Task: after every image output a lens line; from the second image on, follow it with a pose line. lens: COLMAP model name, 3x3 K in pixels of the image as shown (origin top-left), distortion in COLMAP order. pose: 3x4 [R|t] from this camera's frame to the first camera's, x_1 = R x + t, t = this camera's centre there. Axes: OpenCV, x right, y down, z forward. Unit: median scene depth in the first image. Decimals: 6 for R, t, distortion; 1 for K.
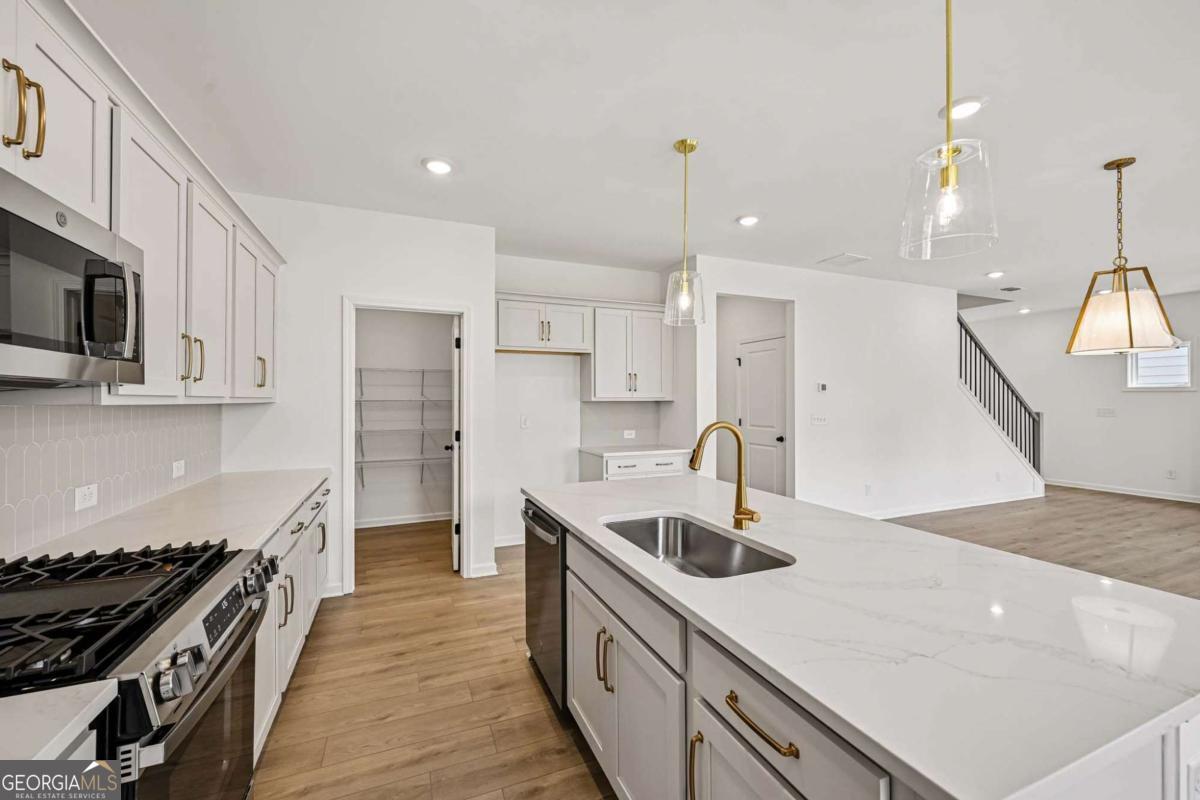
lens RADIAL K [[483.0, 0, 607.5], [0, 483.0, 399.0], [0, 0, 1]] dist [-0.000465, 0.000198]
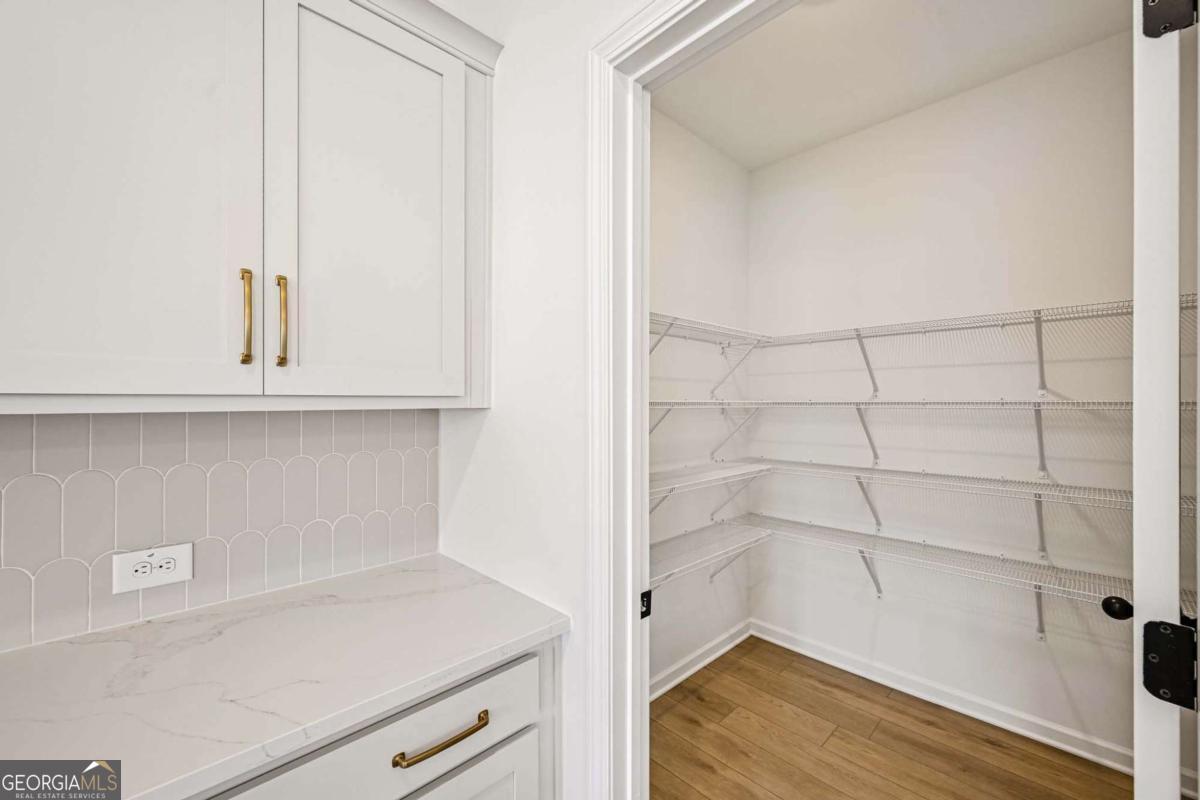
lens RADIAL K [[483.0, 0, 603.3], [0, 483.0, 402.6], [0, 0, 1]] dist [-0.000465, 0.000198]
pose [[0.358231, 0.003056, -0.933628, -0.213035], [0.004519, 0.999977, 0.005007, 0.000505], [0.933622, -0.006012, 0.358209, 0.726968]]
